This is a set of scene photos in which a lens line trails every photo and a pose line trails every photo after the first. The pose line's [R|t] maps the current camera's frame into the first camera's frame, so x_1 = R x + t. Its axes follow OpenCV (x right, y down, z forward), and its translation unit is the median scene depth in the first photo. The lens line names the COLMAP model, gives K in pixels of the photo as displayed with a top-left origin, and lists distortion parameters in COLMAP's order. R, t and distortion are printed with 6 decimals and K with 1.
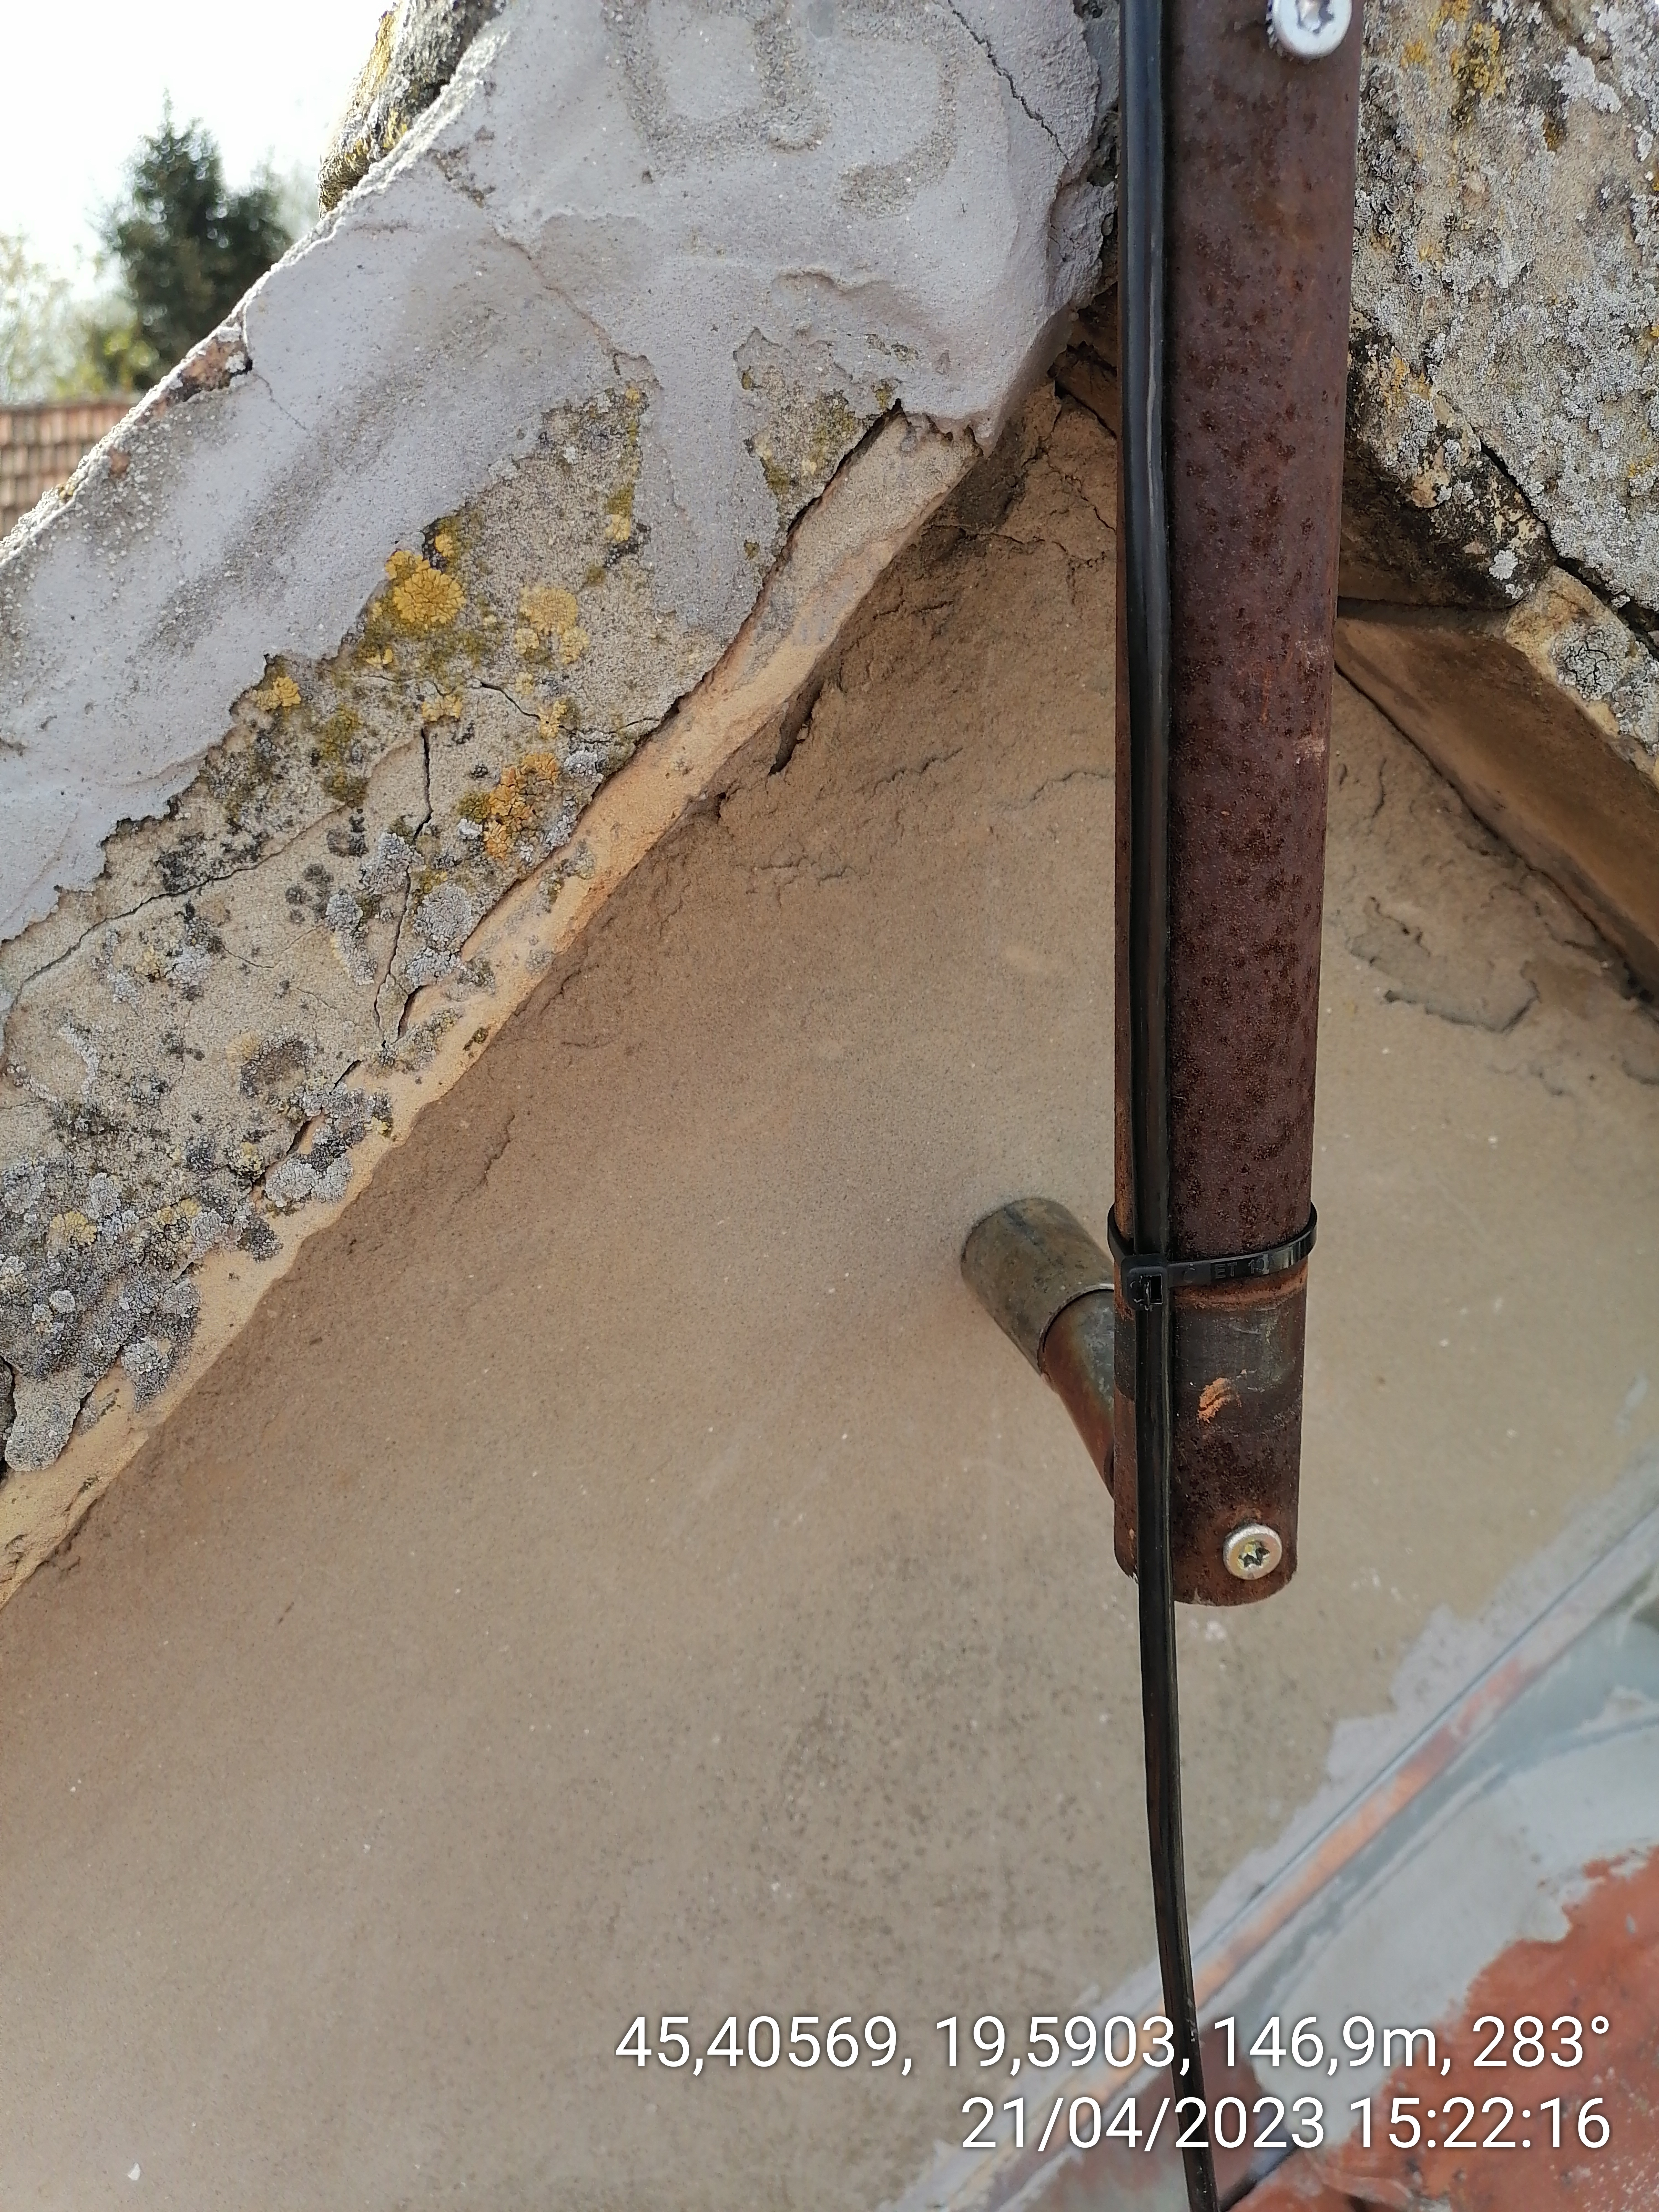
lens RADIAL K [[1693.0, 0, 820.8], [0, 1693.0, 1104.2], [0, 0, 1]] dist [0.039083, -0.035632]
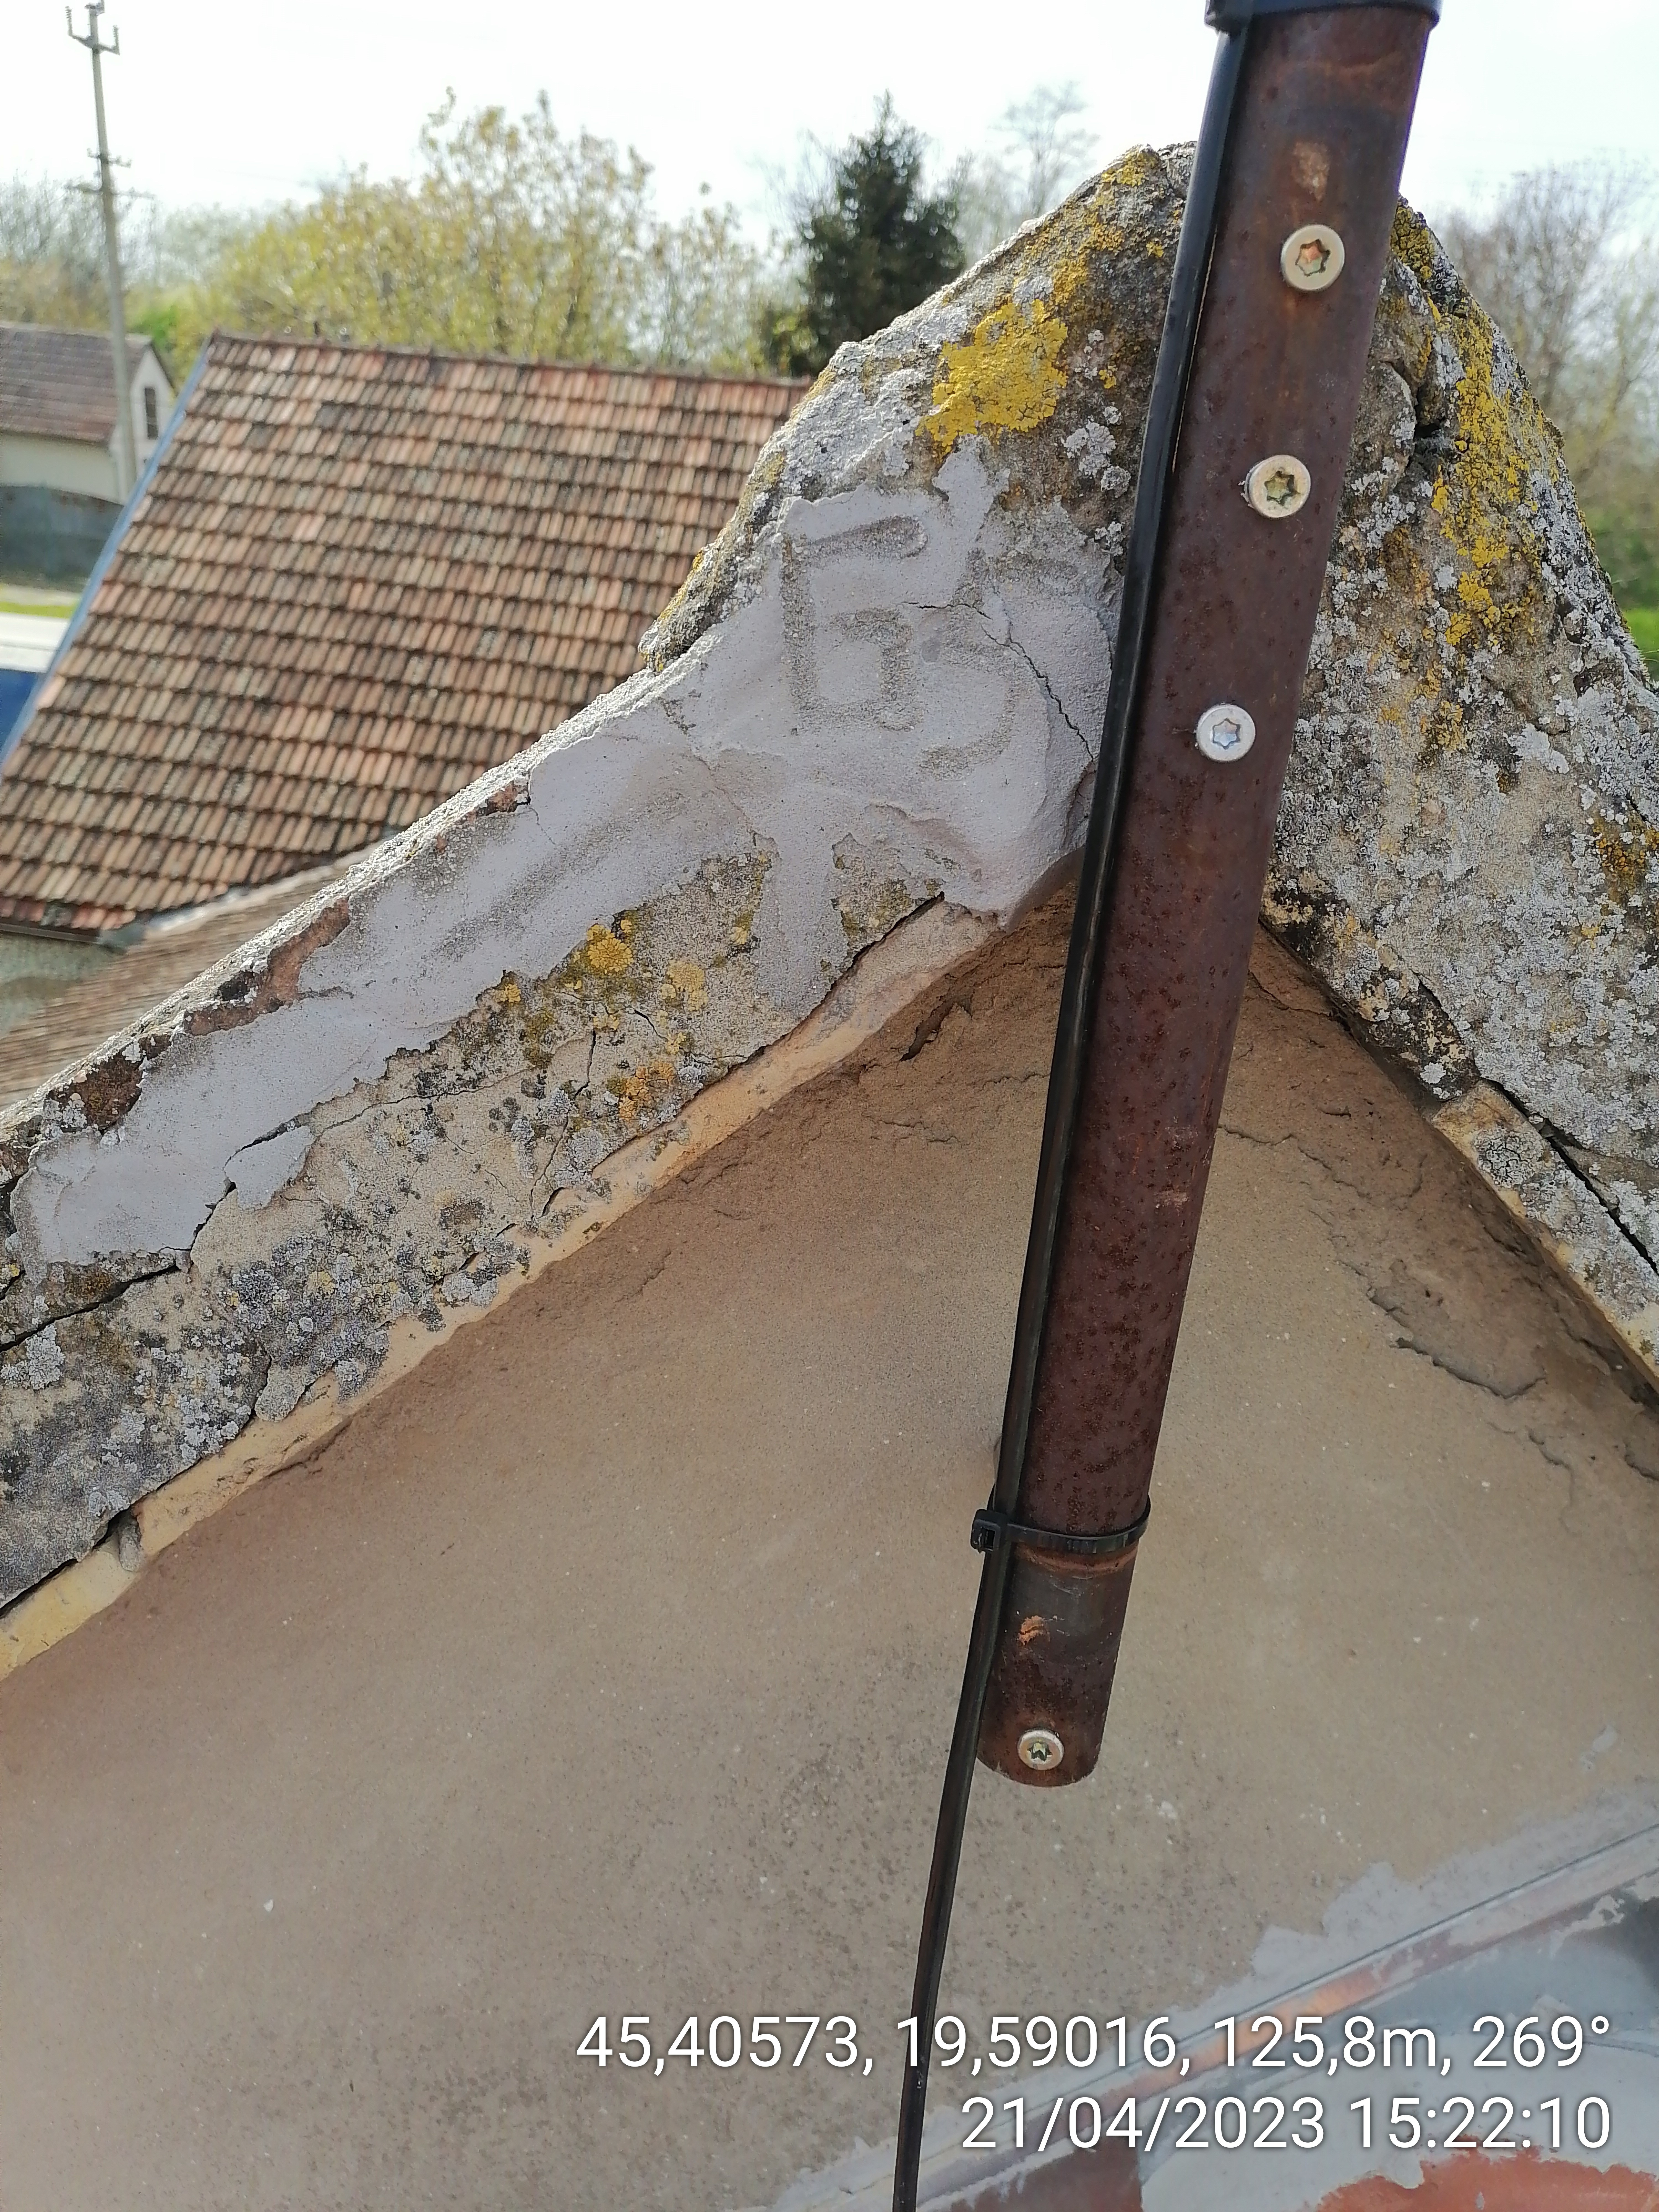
lens RADIAL K [[1693.0, 0, 820.8], [0, 1693.0, 1104.2], [0, 0, 1]] dist [0.039083, -0.035632]
pose [[0.933043, 0.248724, -0.259935, 0.338819], [-0.250044, 0.967814, 0.028534, -0.236027], [0.258666, 0.038371, 0.965204, -0.372040]]
